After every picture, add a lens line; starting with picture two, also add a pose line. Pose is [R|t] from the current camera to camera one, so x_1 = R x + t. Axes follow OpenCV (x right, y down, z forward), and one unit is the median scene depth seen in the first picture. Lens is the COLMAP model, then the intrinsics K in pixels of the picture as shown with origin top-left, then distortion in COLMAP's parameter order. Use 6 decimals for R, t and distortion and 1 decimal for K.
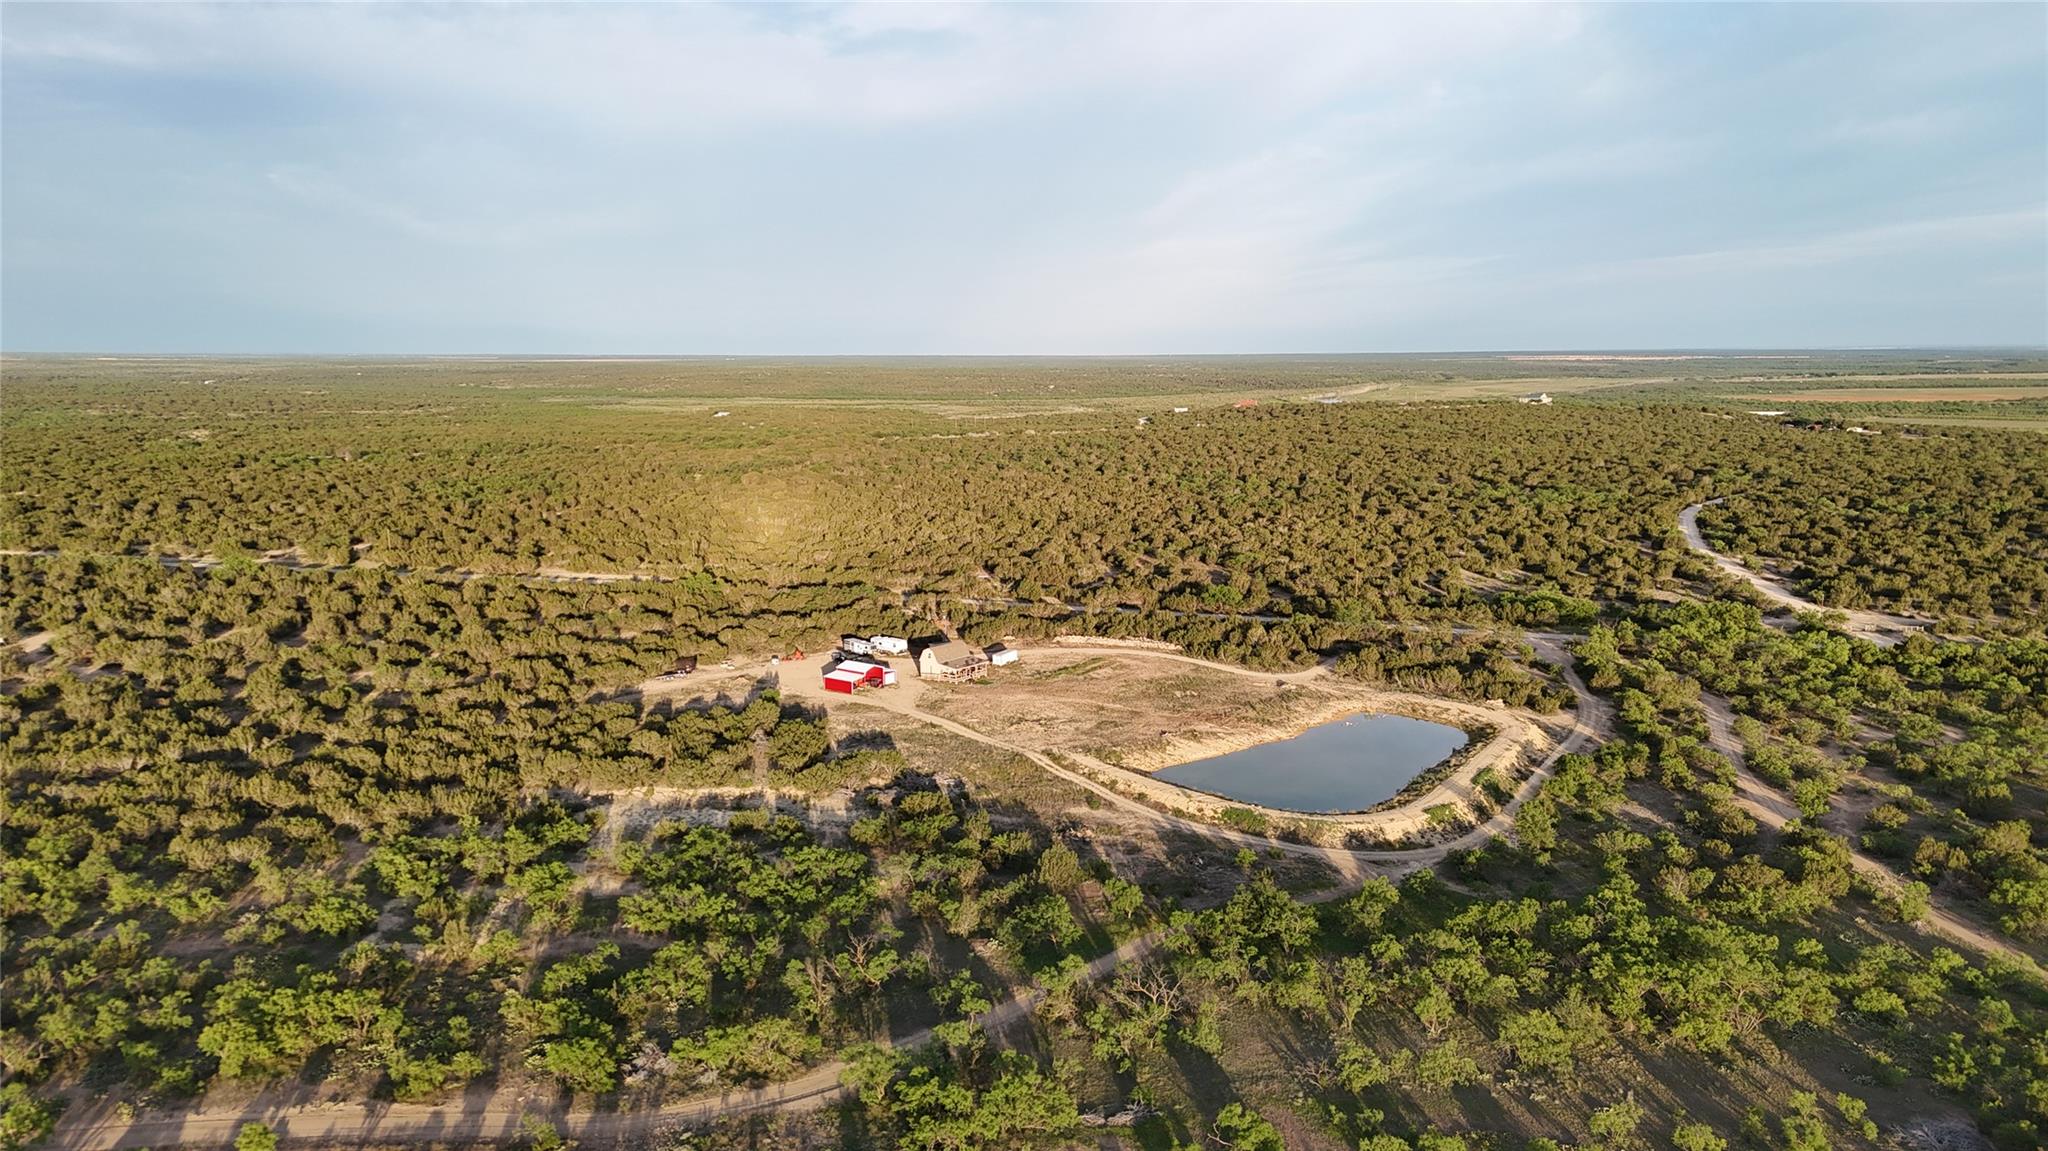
lens RADIAL K [[1493.1, 0, 1024.0], [0, 1493.1, 575.5], [0, 0, 1]] dist [0.079740, -0.076726]
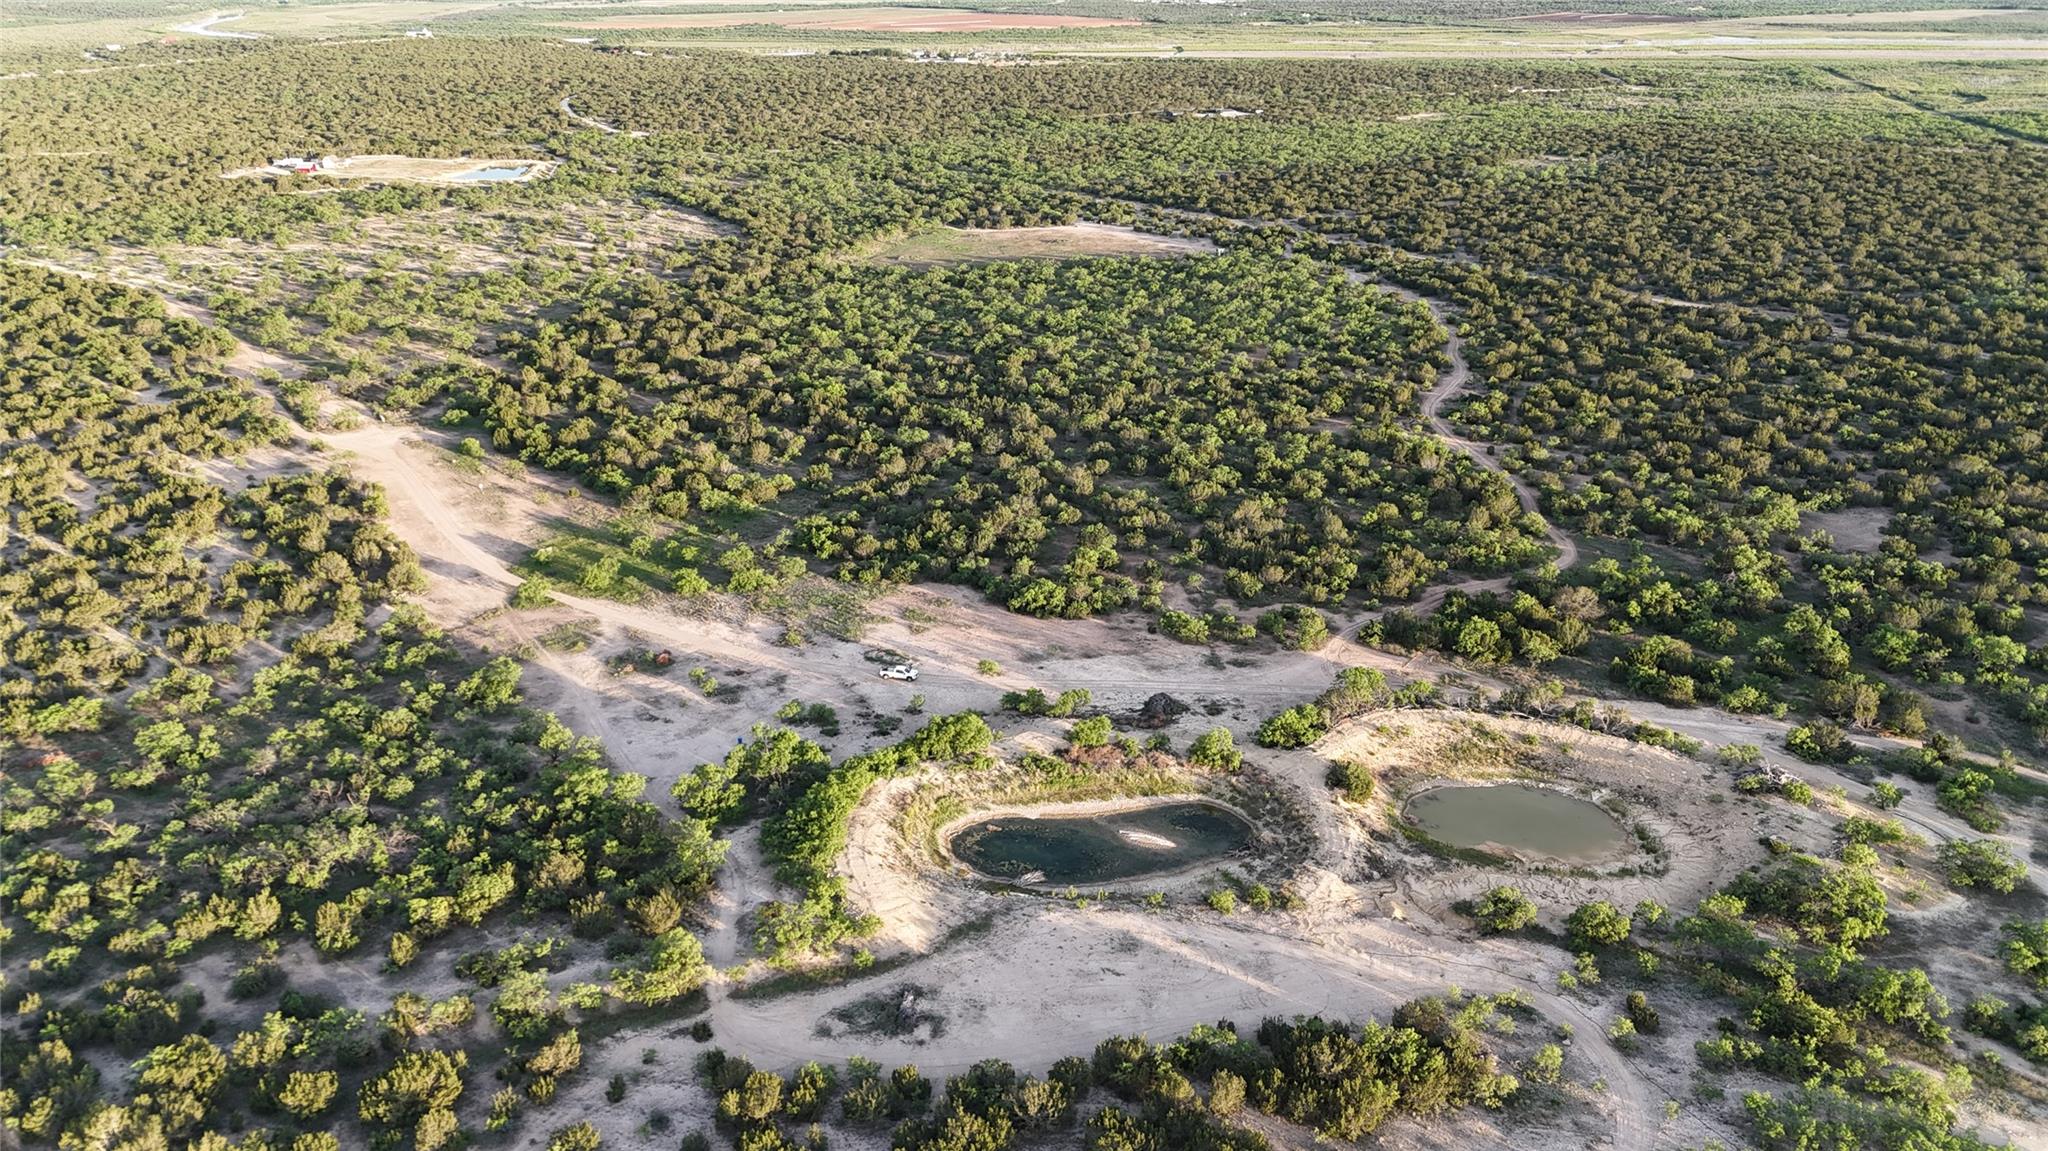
lens RADIAL K [[1493.1, 0, 1024.0], [0, 1493.1, 575.5], [0, 0, 1]] dist [0.079740, -0.076726]
pose [[0.748179, -0.252637, 0.613516, -0.600243], [0.101548, 0.957378, 0.270397, 0.095067], [-0.655680, -0.140004, 0.741946, -1.196281]]
